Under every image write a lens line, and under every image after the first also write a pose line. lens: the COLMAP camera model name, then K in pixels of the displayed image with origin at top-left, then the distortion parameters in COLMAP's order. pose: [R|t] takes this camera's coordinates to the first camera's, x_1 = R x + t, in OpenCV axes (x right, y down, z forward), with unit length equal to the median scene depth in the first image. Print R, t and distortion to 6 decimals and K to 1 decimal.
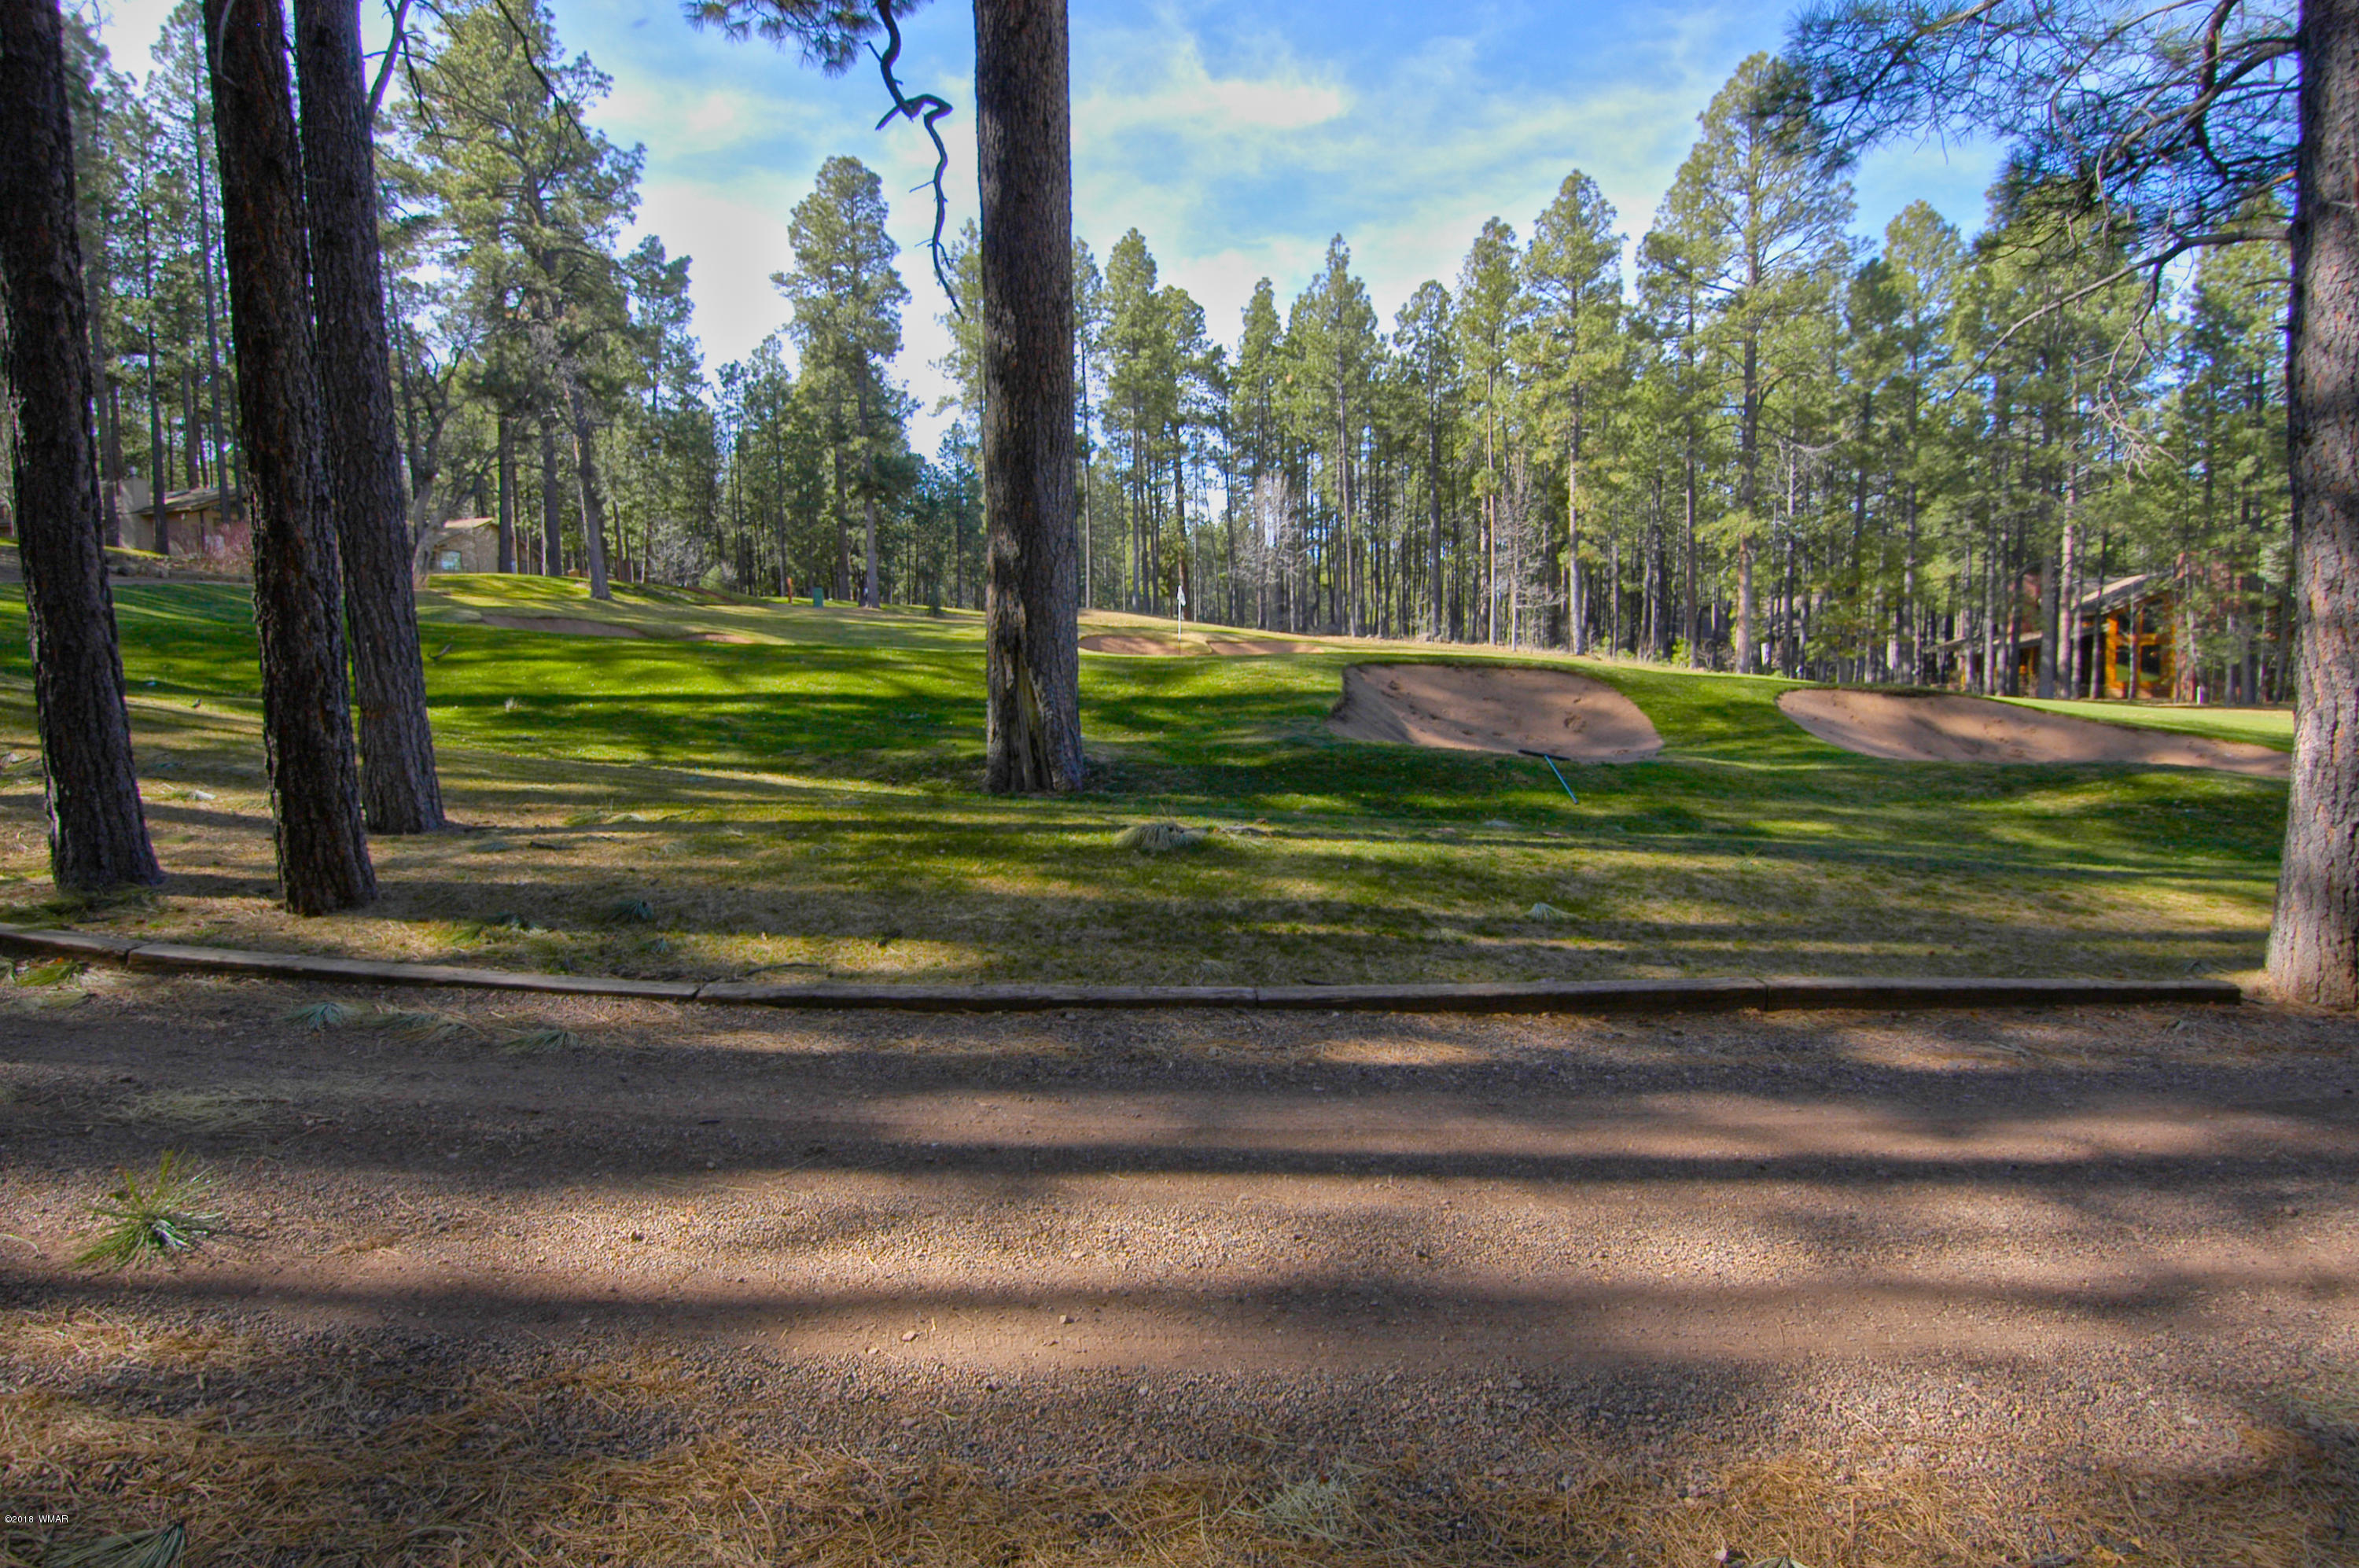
lens RADIAL K [[1224.9, 0, 1179.5], [0, 1224.9, 784.0], [0, 0, 1]] dist [0.000414, 0.000278]
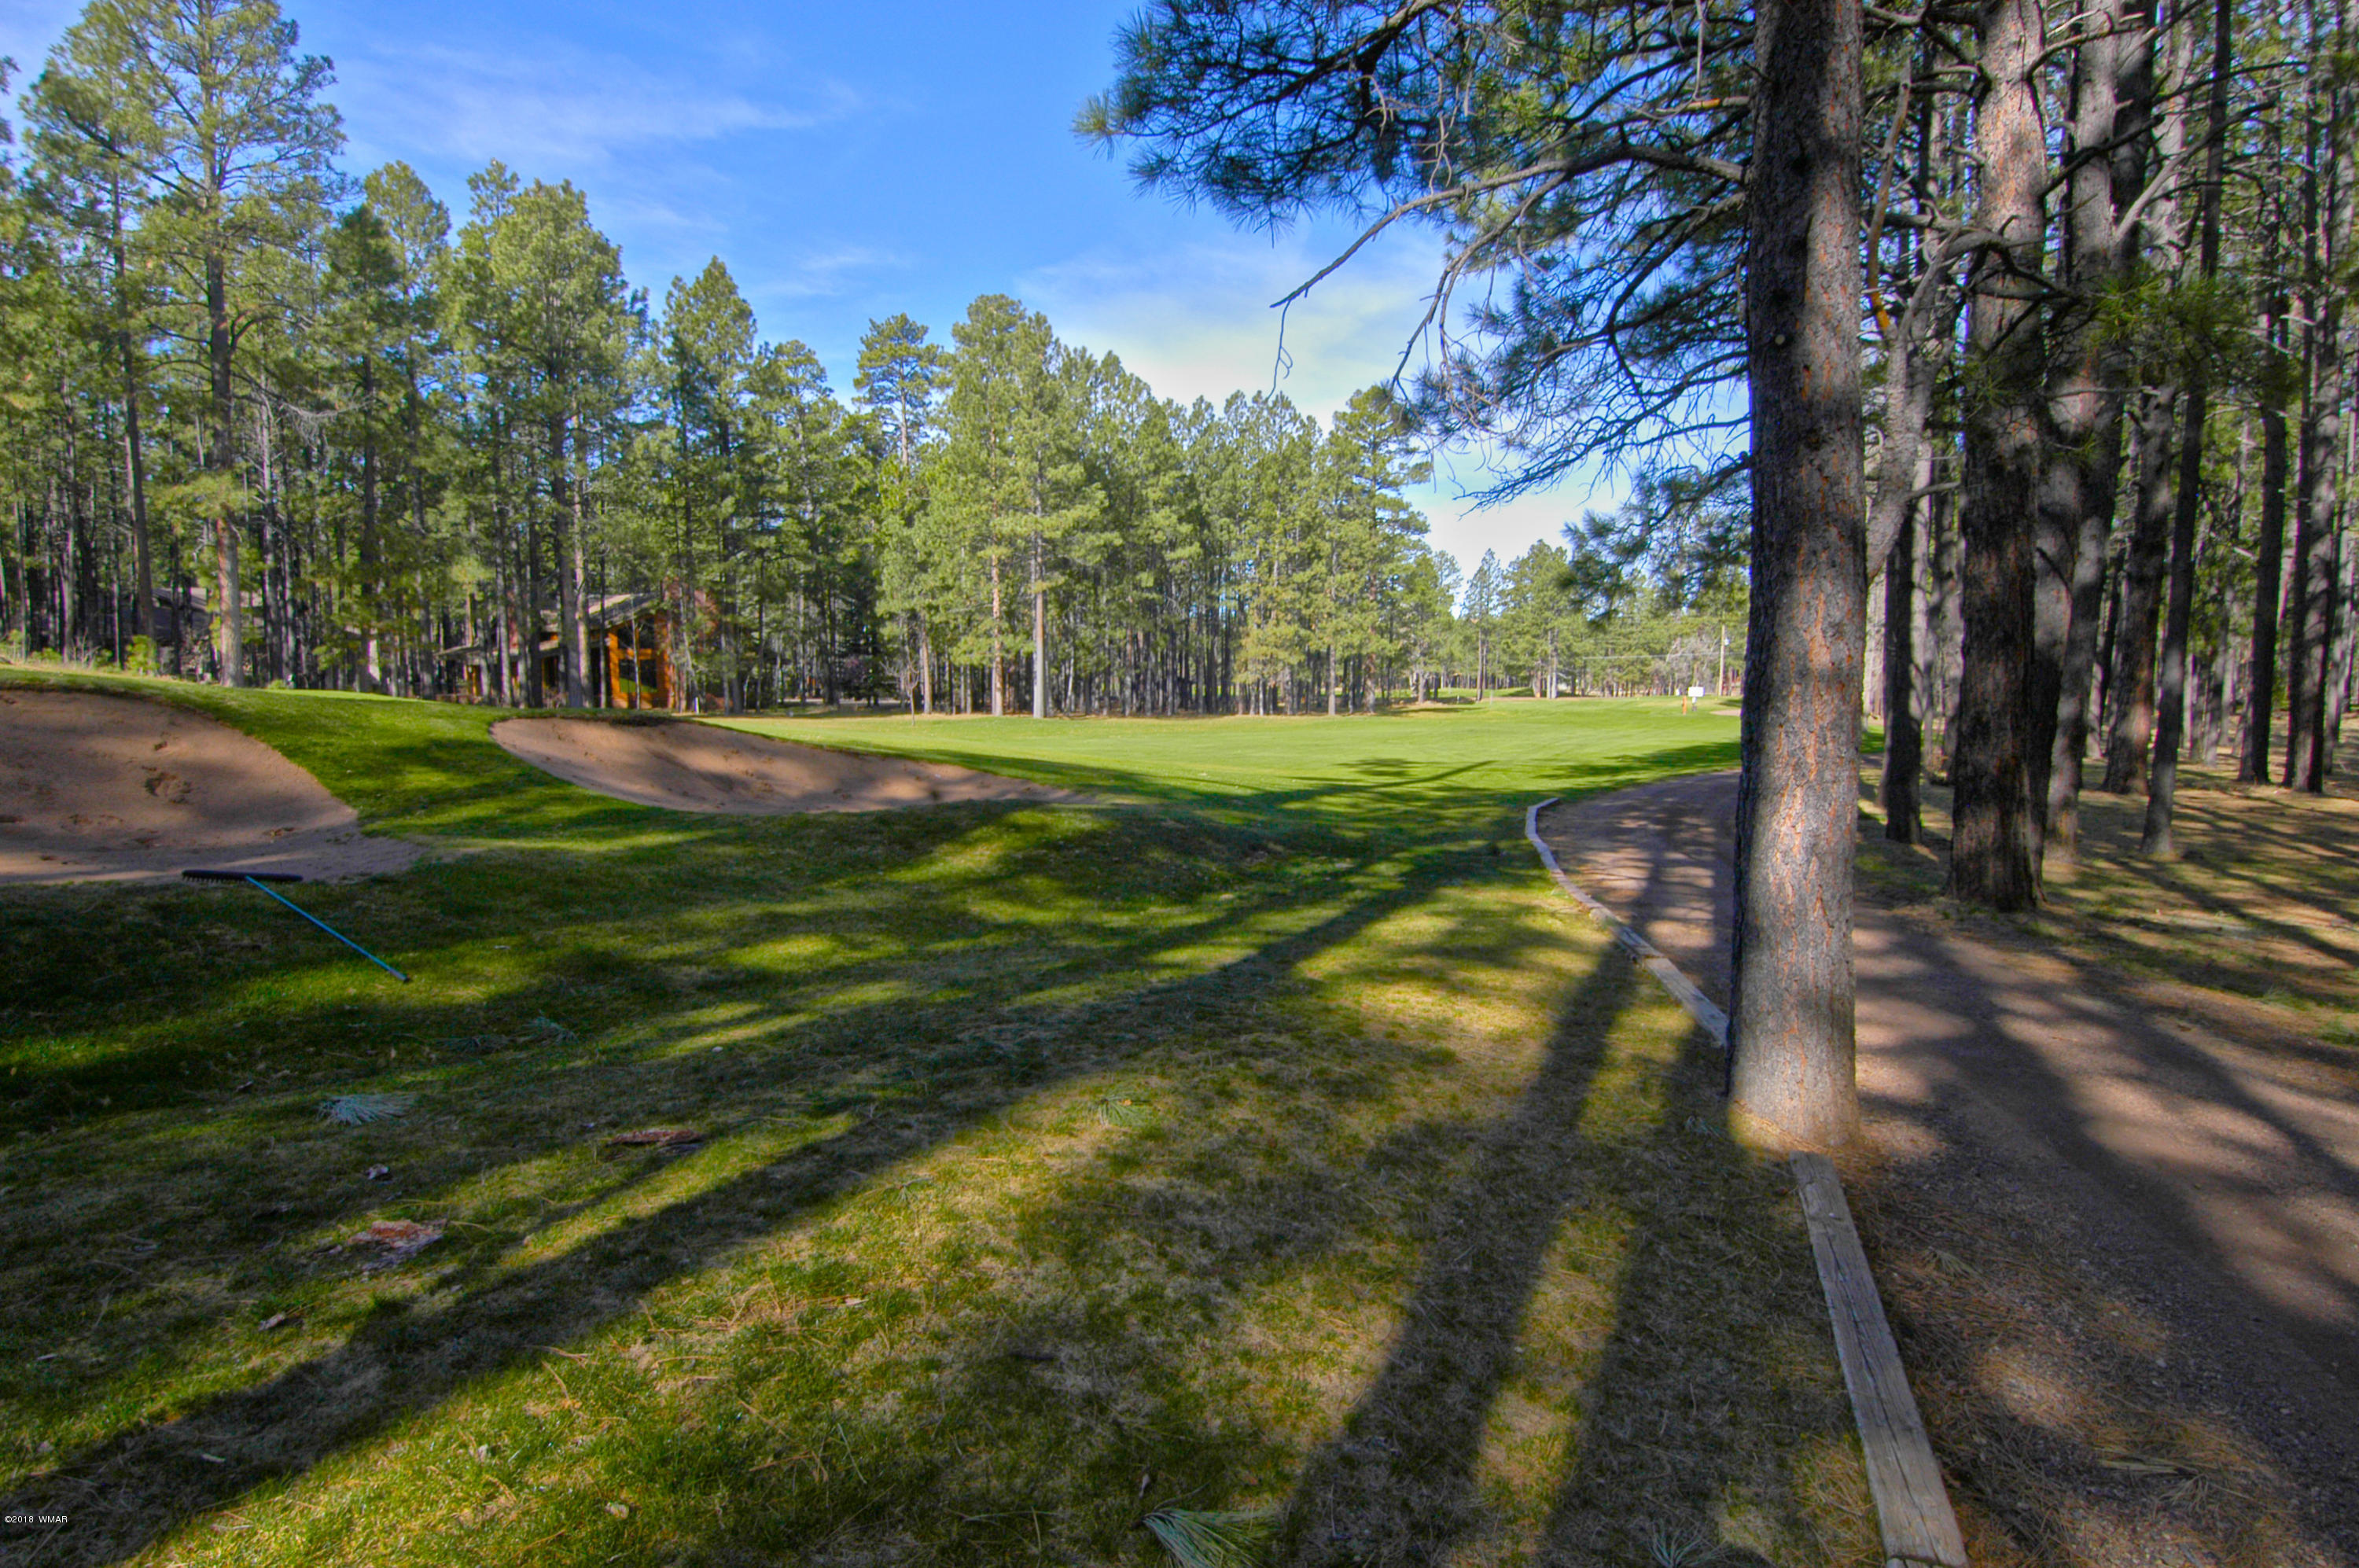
lens RADIAL K [[1203.9, 0, 1179.5], [0, 1203.9, 784.0], [0, 0, 1]] dist [-0.017956, -0.011983]
pose [[0.399502, -0.069642, 0.914083, 0.004243], [0.070865, 0.996473, 0.044948, -0.018344], [-0.913989, 0.046819, 0.403028, 0.149451]]
